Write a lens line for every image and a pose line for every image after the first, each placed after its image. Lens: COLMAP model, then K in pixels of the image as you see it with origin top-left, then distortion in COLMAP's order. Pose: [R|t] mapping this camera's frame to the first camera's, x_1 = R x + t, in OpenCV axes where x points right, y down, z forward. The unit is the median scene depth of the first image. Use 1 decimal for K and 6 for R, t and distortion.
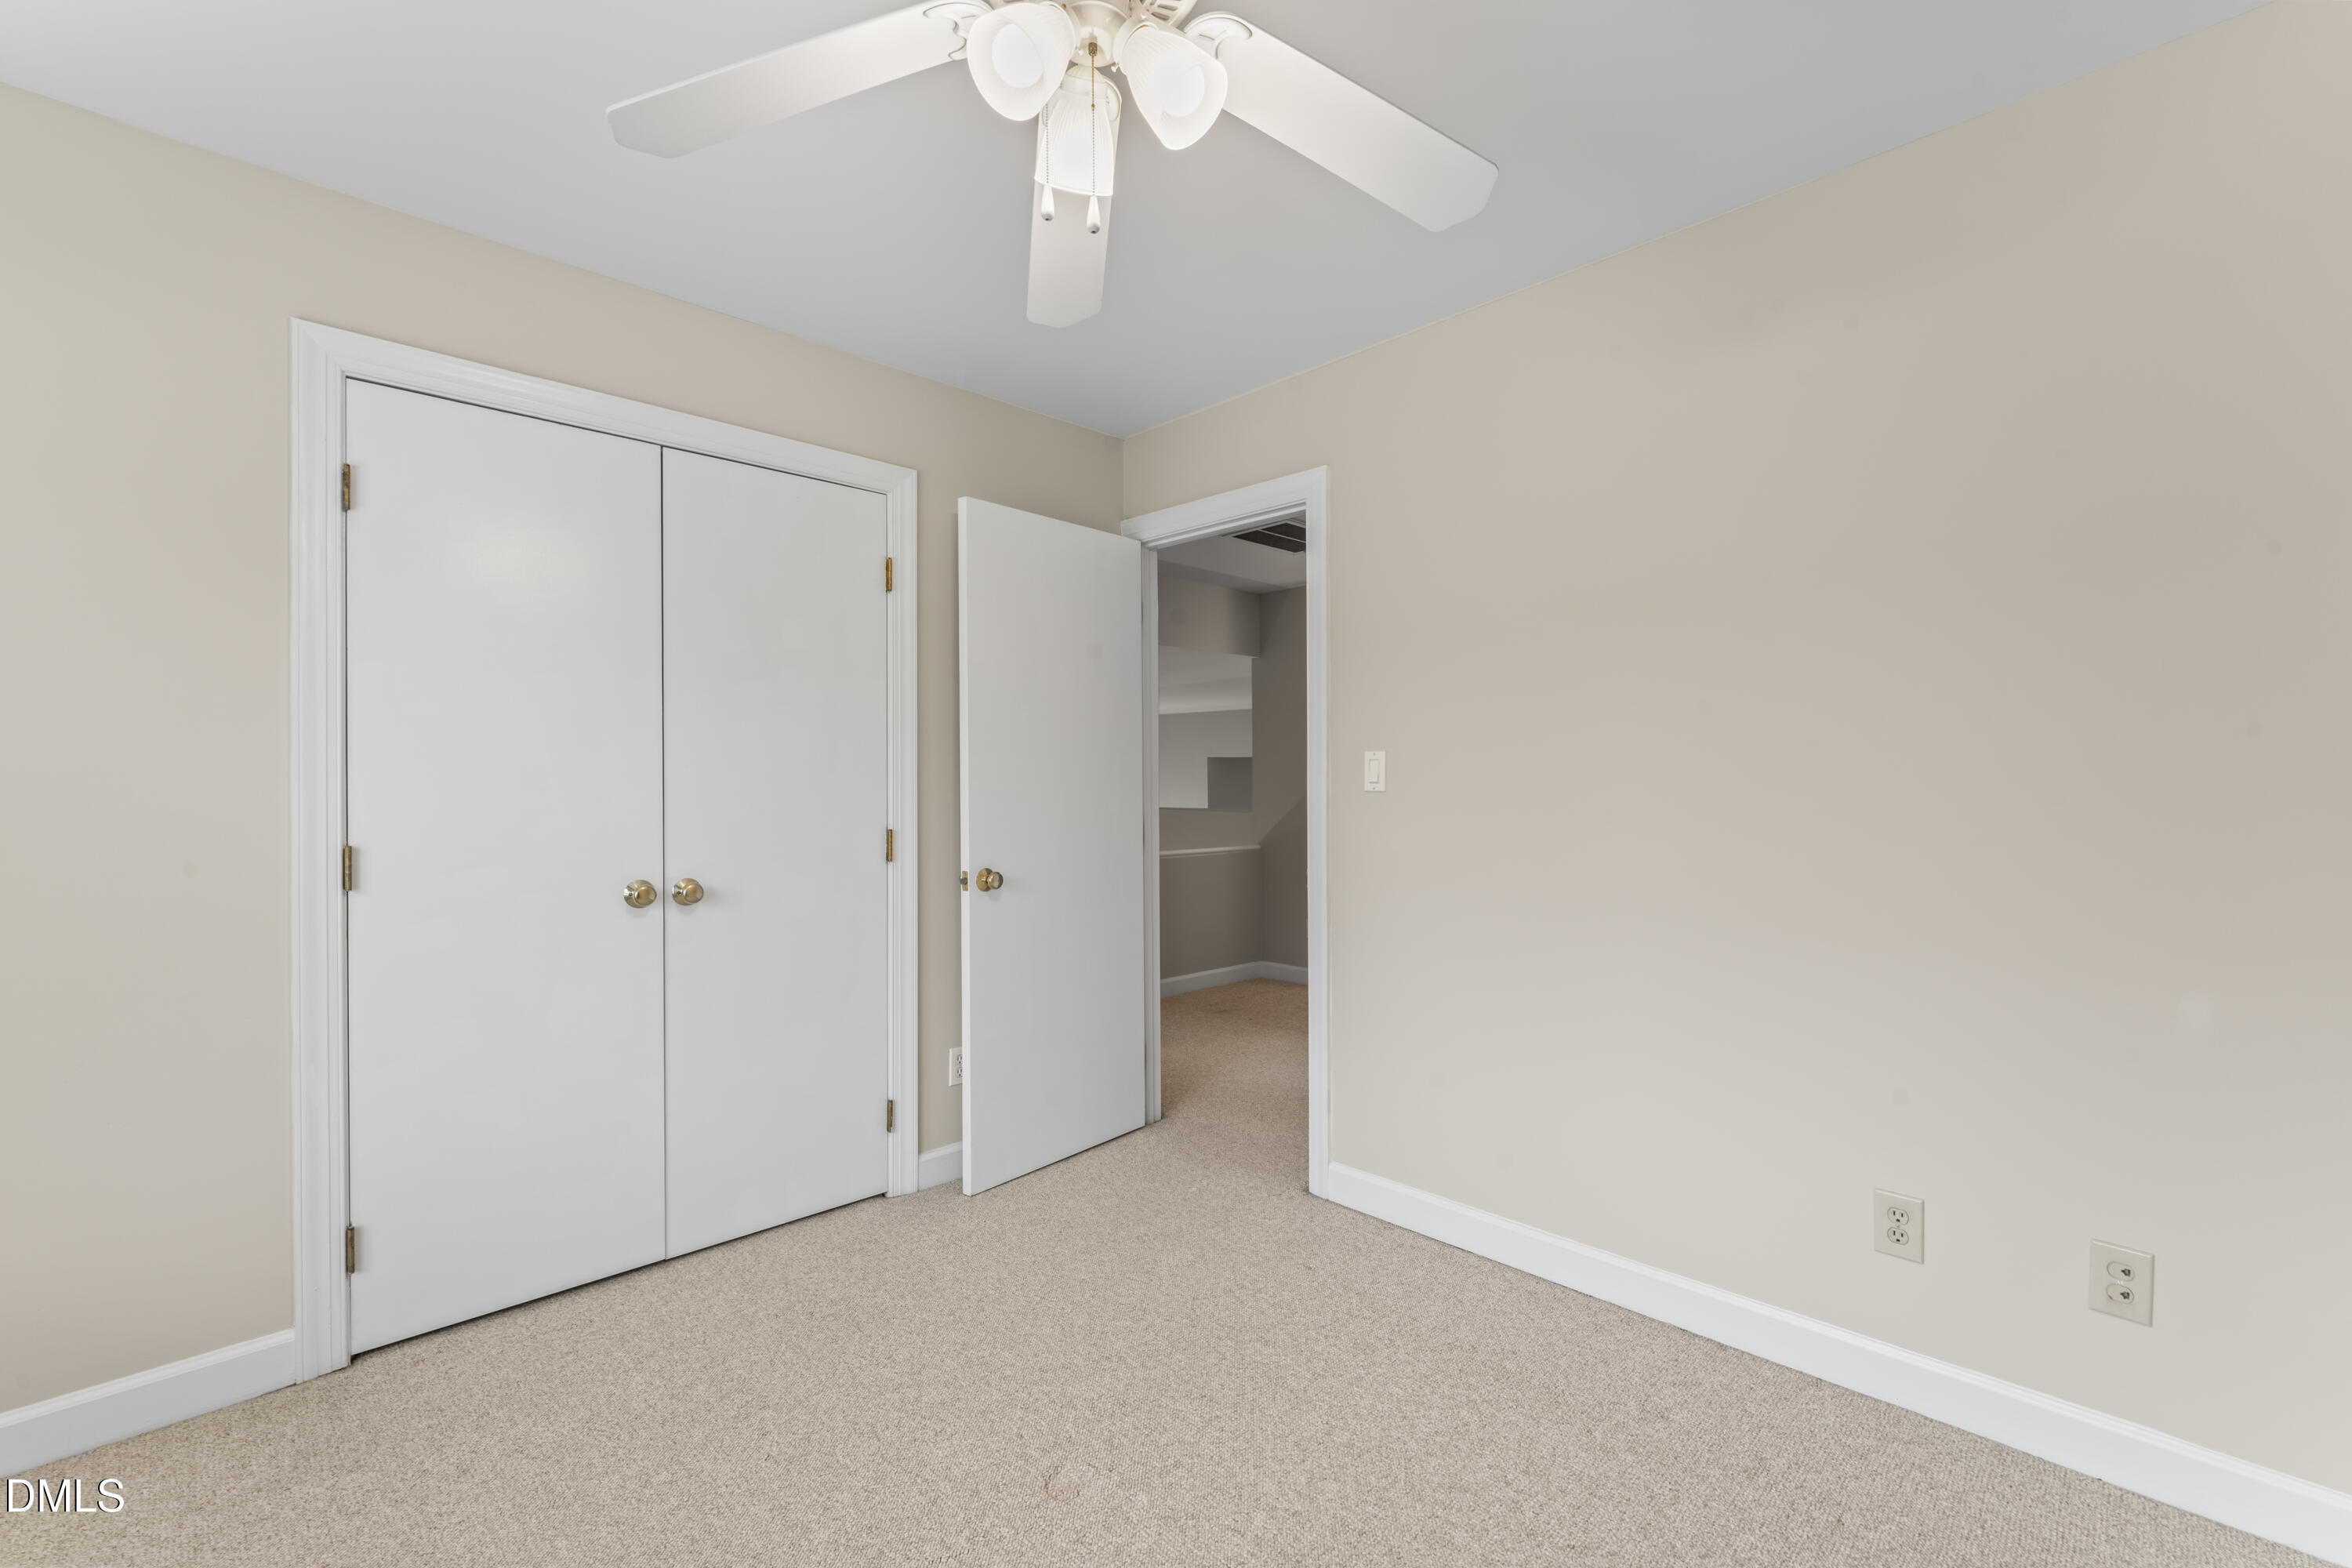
lens RADIAL K [[986.2, 0, 1176.7], [0, 986.2, 783.6], [0, 0, 1]] dist [-0.000750, 0.000038]
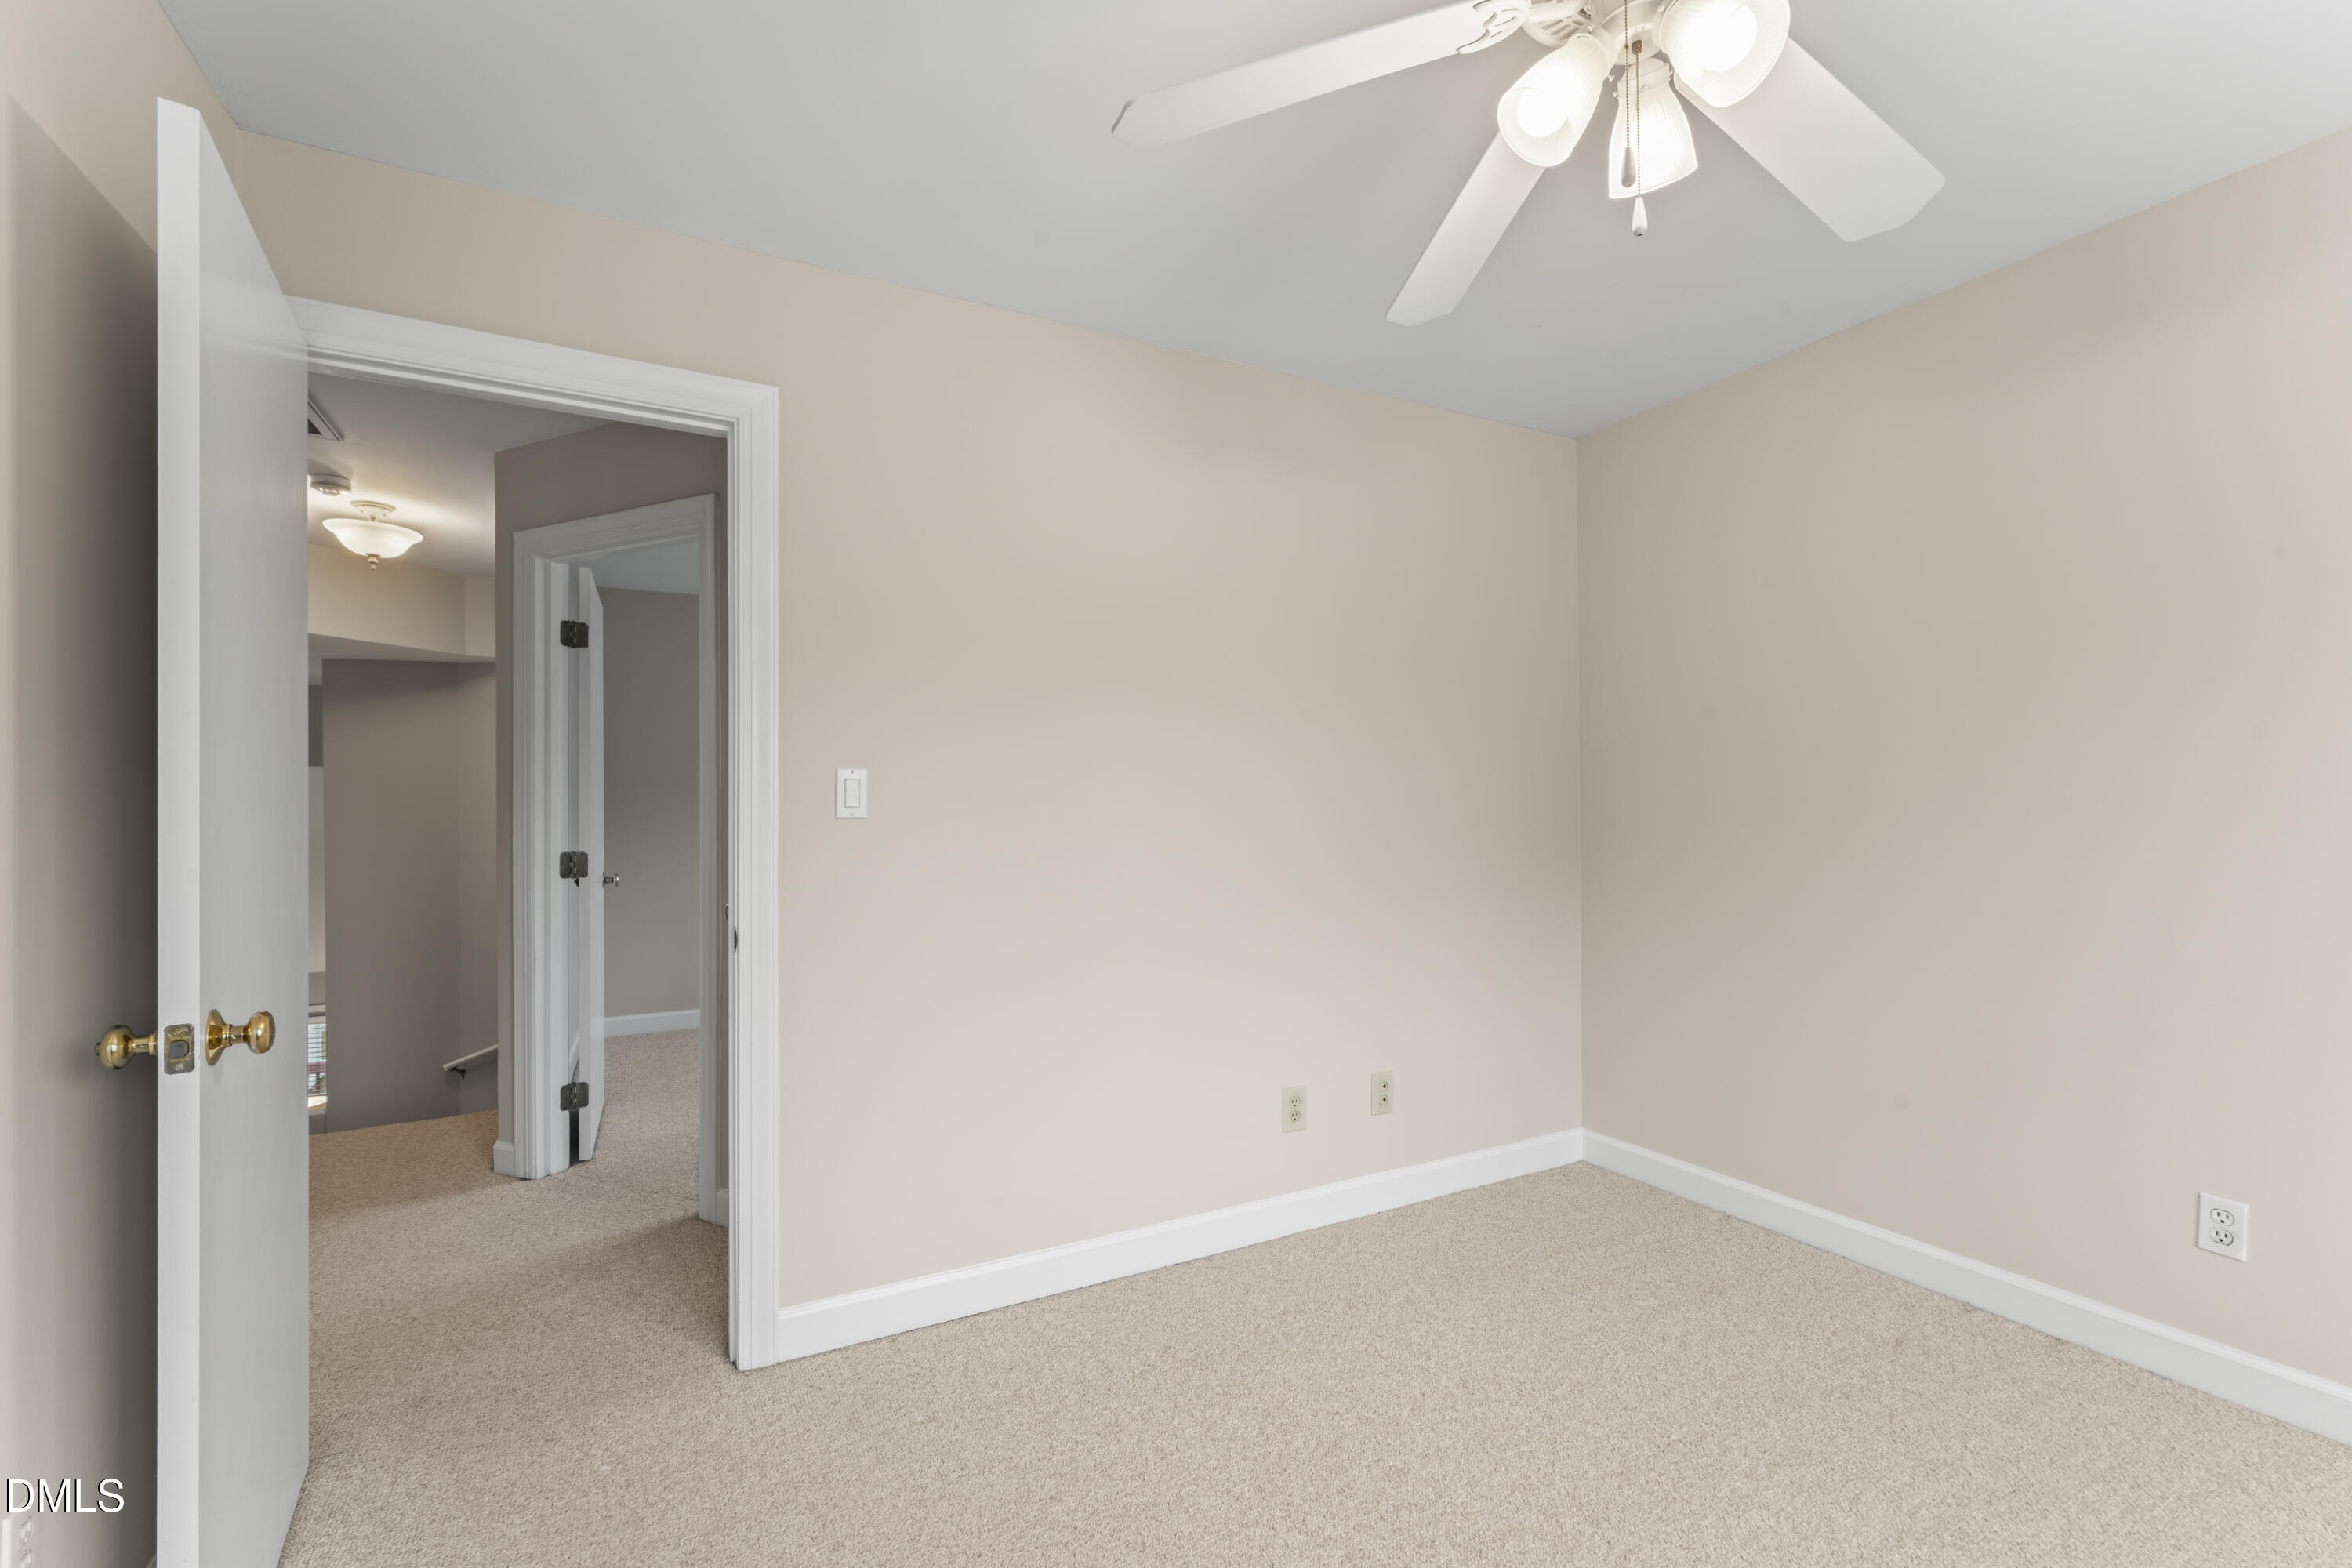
lens RADIAL K [[997.6, 0, 1175.2], [0, 997.6, 798.4], [0, 0, 1]] dist [-0.001668, 0.000162]
pose [[0.289556, 0.008177, 0.957126, -0.508654], [0.003548, 0.999947, -0.009616, 0.000573], [-0.957155, 0.006180, 0.289512, 0.507490]]
